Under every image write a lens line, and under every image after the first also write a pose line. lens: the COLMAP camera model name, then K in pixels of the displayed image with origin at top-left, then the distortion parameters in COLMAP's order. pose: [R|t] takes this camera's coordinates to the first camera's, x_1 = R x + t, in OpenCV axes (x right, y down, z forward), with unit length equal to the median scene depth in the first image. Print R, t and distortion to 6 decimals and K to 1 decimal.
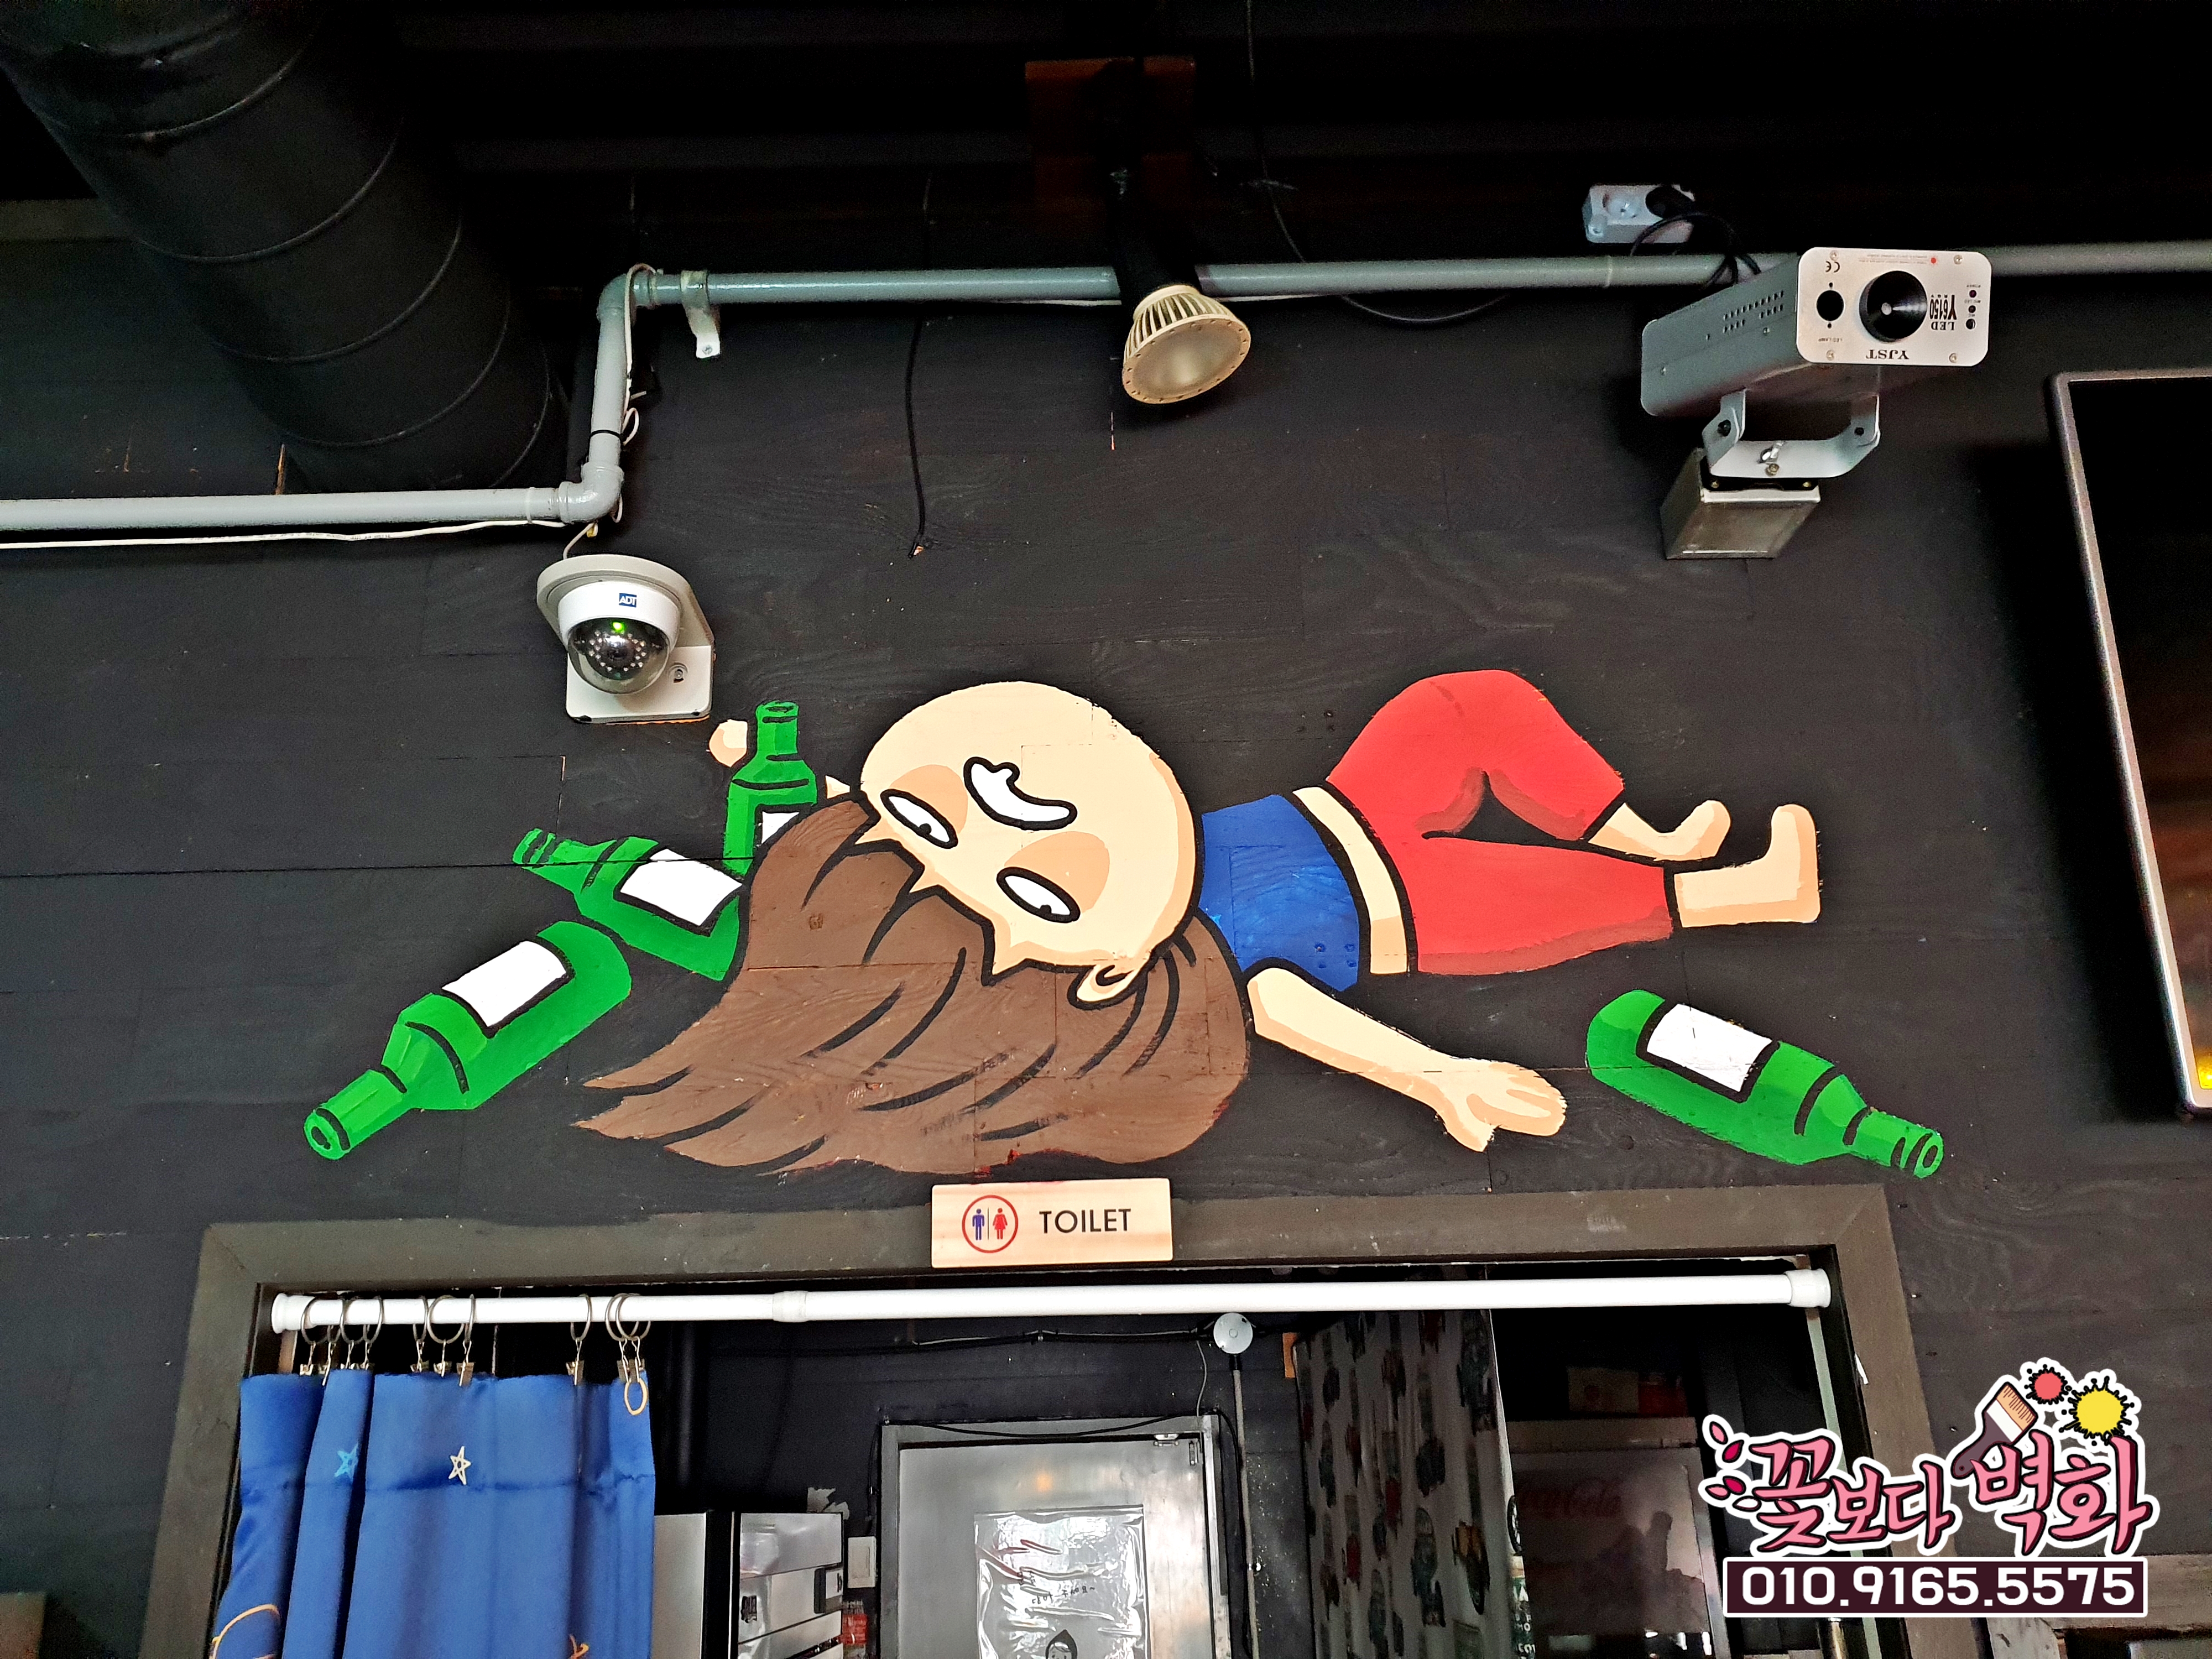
lens RADIAL K [[1686.0, 0, 1055.6], [0, 1686.0, 831.8], [0, 0, 1]] dist [0.032263, -0.033435]
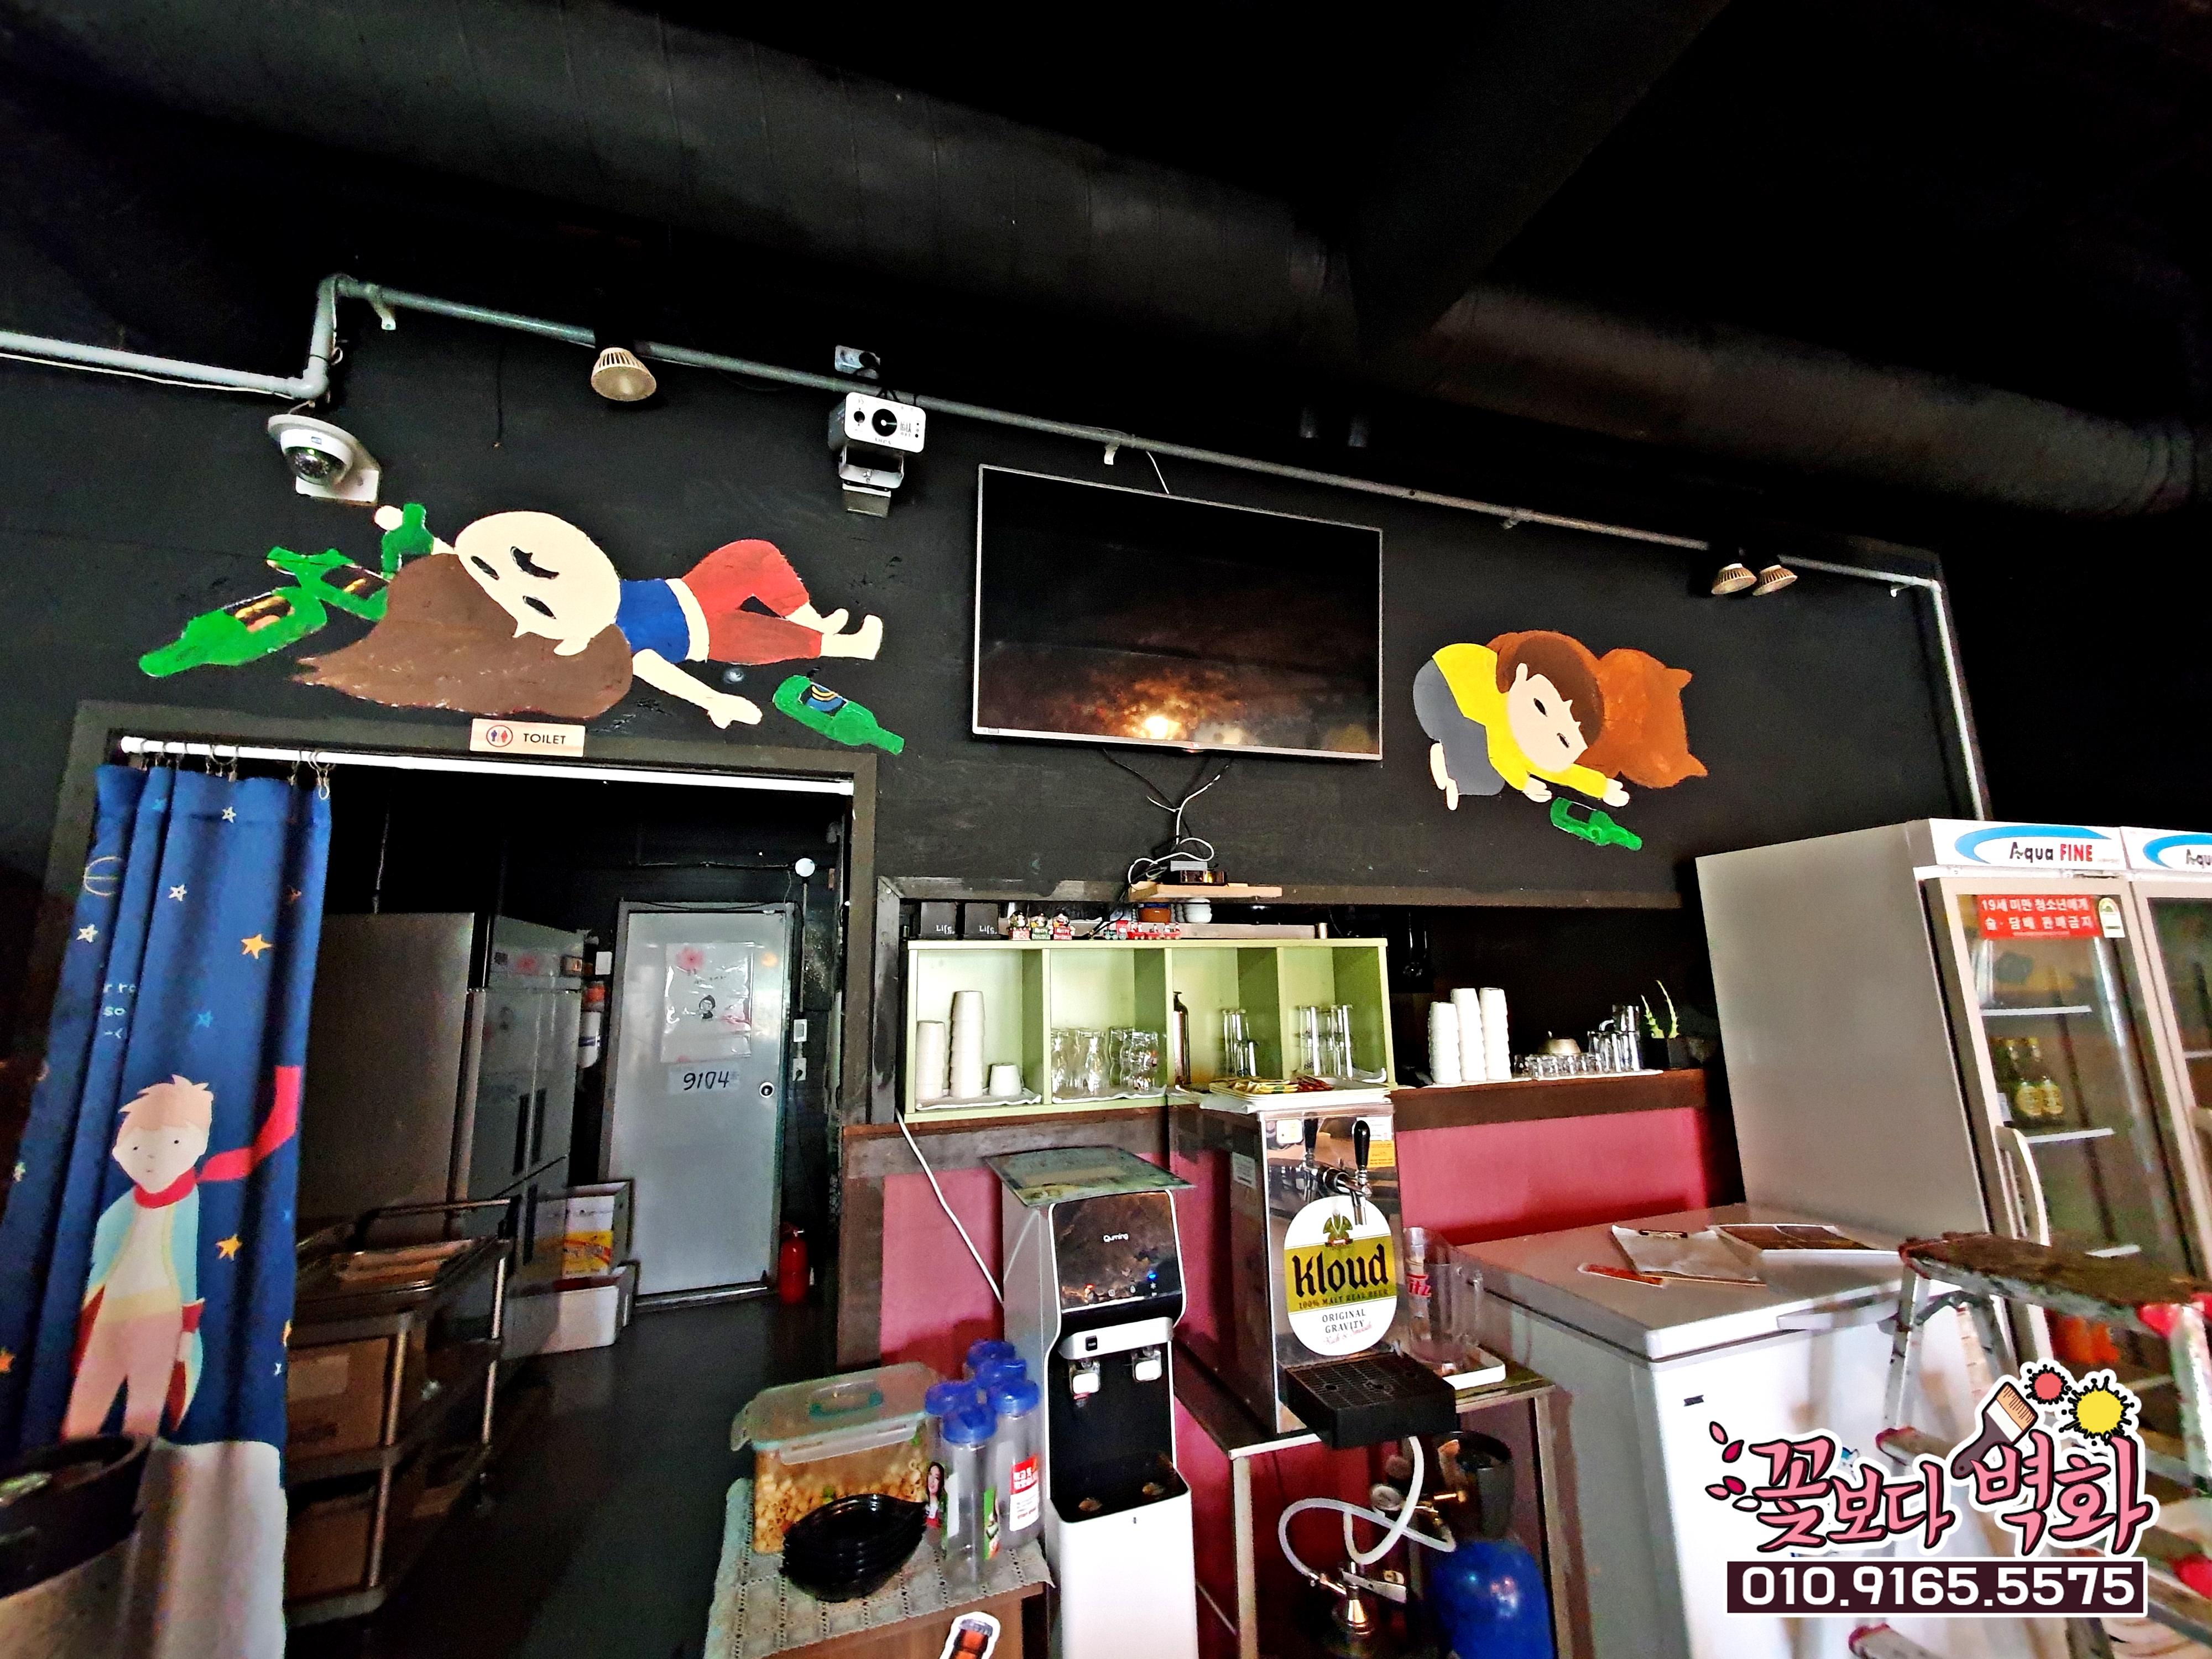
lens RADIAL K [[877.4, 0, 1127.3], [0, 877.4, 827.8], [0, 0, 1]] dist [0.010803, -0.000259]
pose [[0.950207, 0.068188, 0.304066, 0.425586], [-0.121757, 0.979441, 0.160846, 0.041906], [-0.286847, -0.189860, 0.938974, -0.473082]]
